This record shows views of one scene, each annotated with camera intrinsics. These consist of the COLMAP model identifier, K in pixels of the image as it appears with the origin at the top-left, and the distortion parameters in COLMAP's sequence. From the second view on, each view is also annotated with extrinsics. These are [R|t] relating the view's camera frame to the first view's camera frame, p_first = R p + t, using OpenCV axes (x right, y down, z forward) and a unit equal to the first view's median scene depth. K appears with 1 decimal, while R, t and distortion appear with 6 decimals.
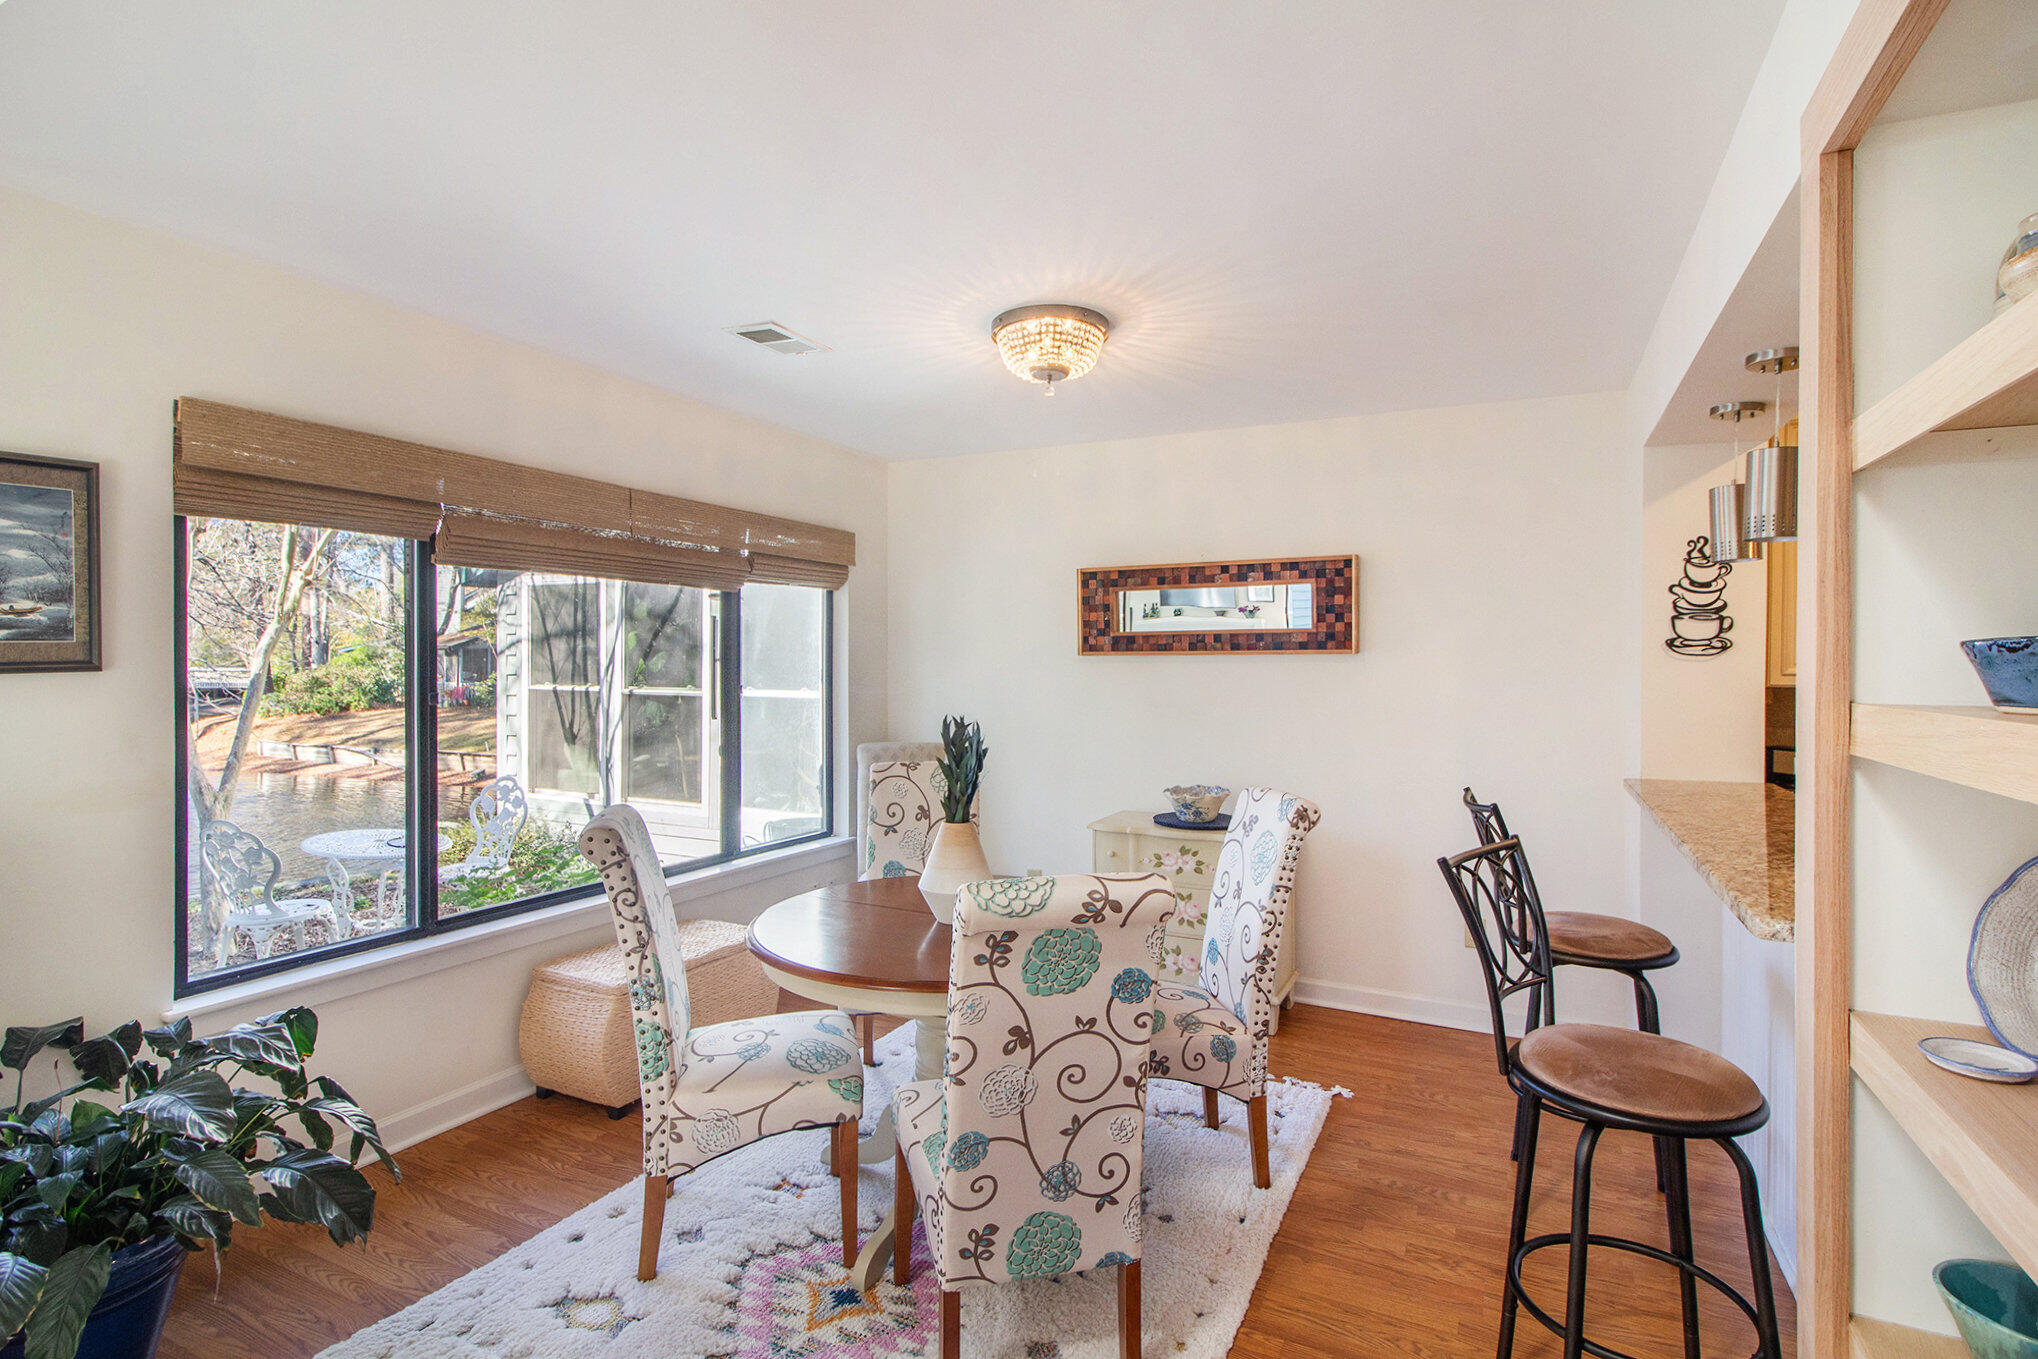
lens RADIAL K [[991.8, 0, 1047.2], [0, 991.8, 669.1], [0, 0, 1]] dist [0.009729, -0.013611]
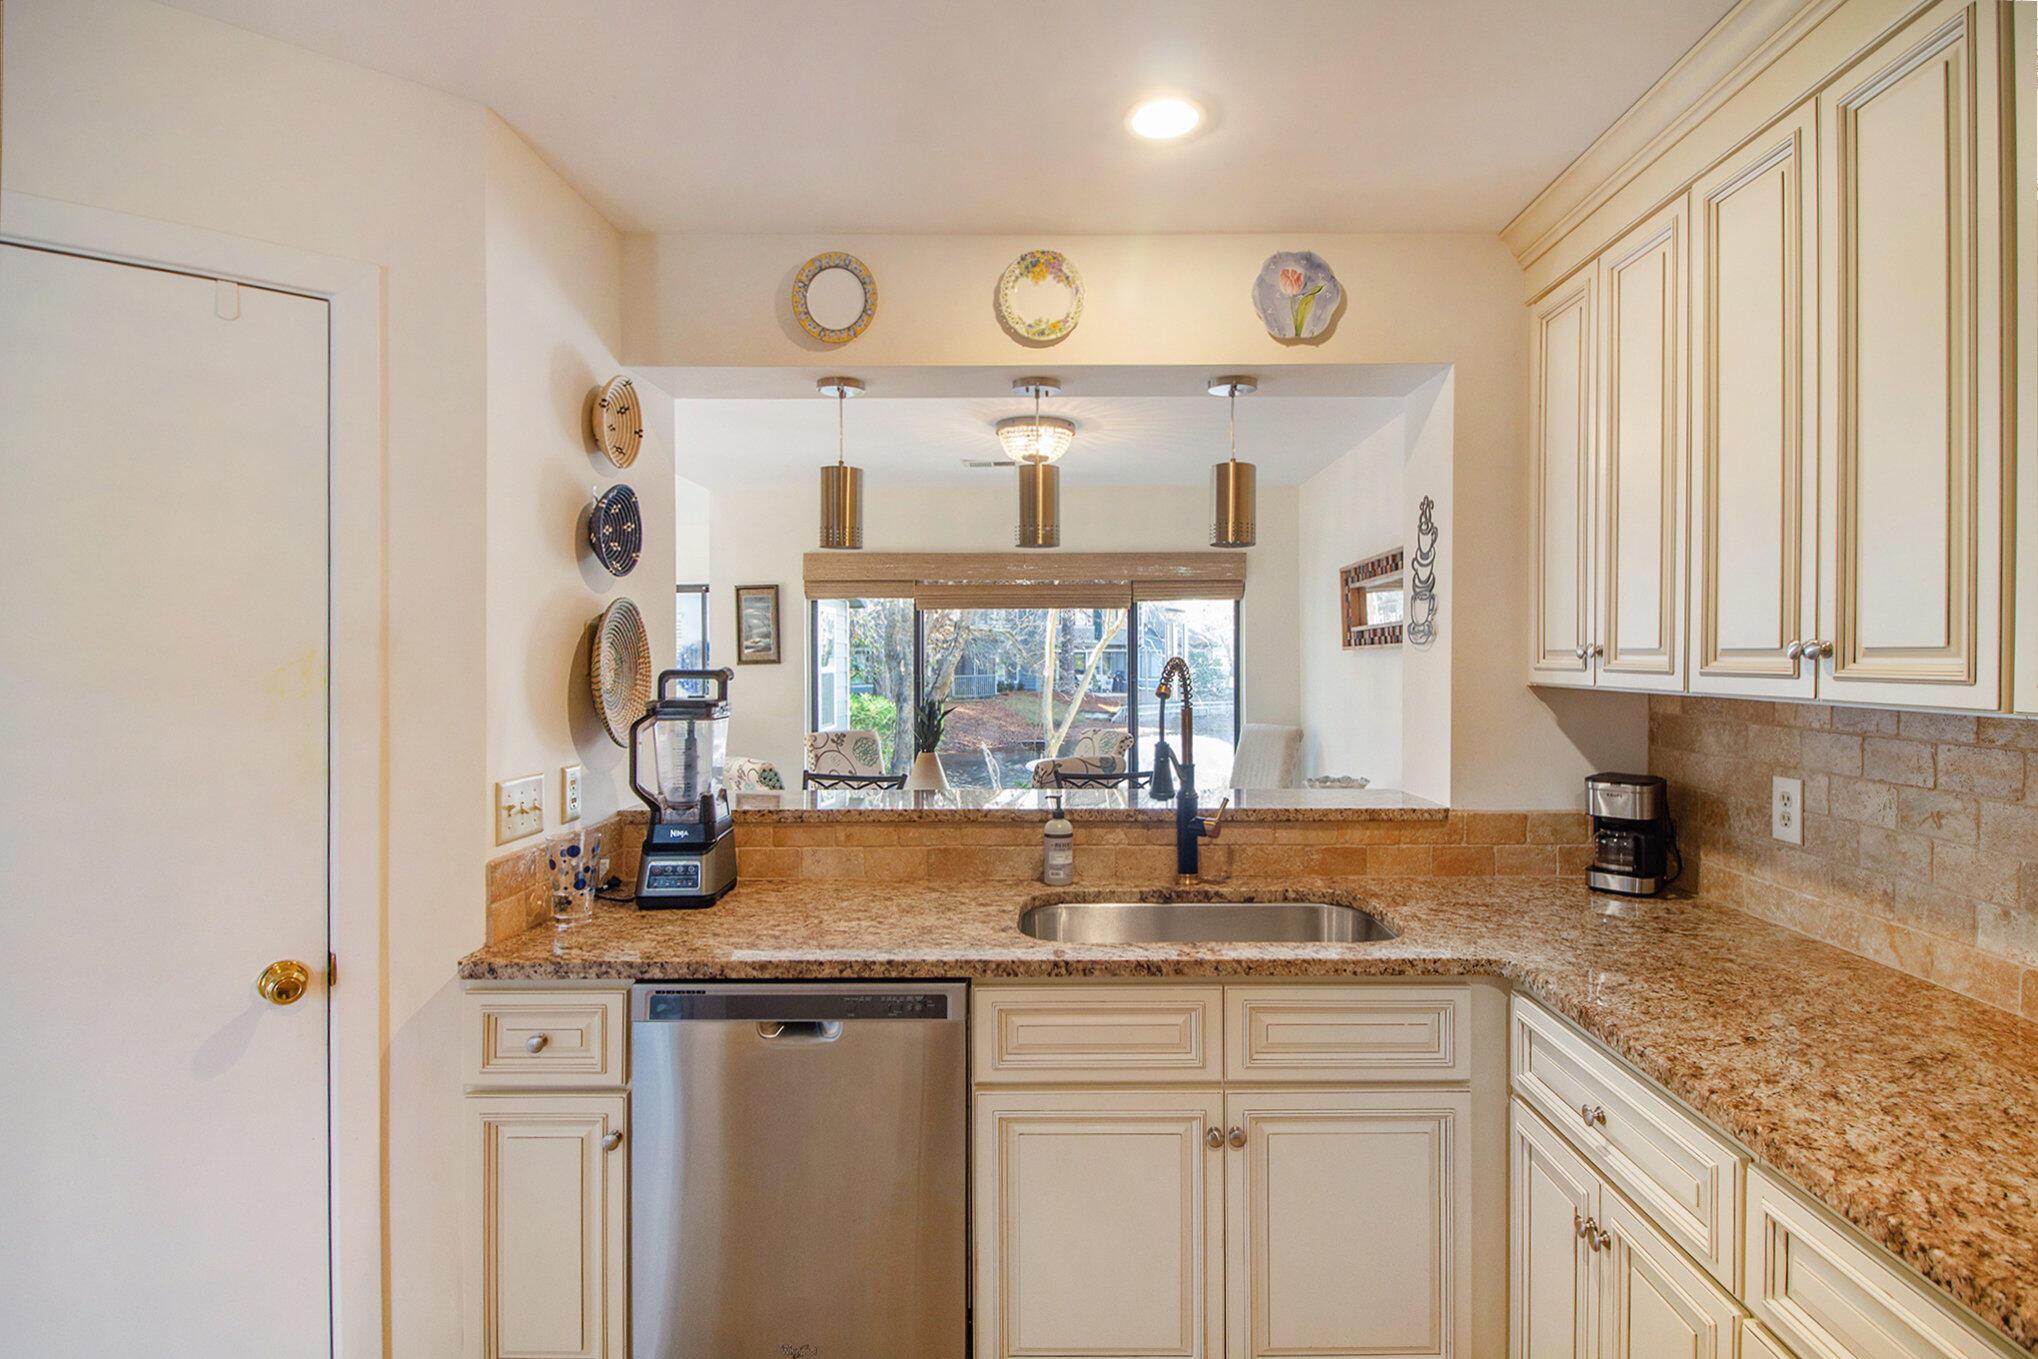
lens RADIAL K [[991.8, 0, 1068.2], [0, 991.8, 667.3], [0, 0, 1]] dist [0.009729, -0.013611]
pose [[0.441524, 0.002645, -0.897246, 1.257930], [0.000361, 0.999995, 0.003125, 0.002292], [0.897250, -0.001704, 0.441521, 0.384983]]
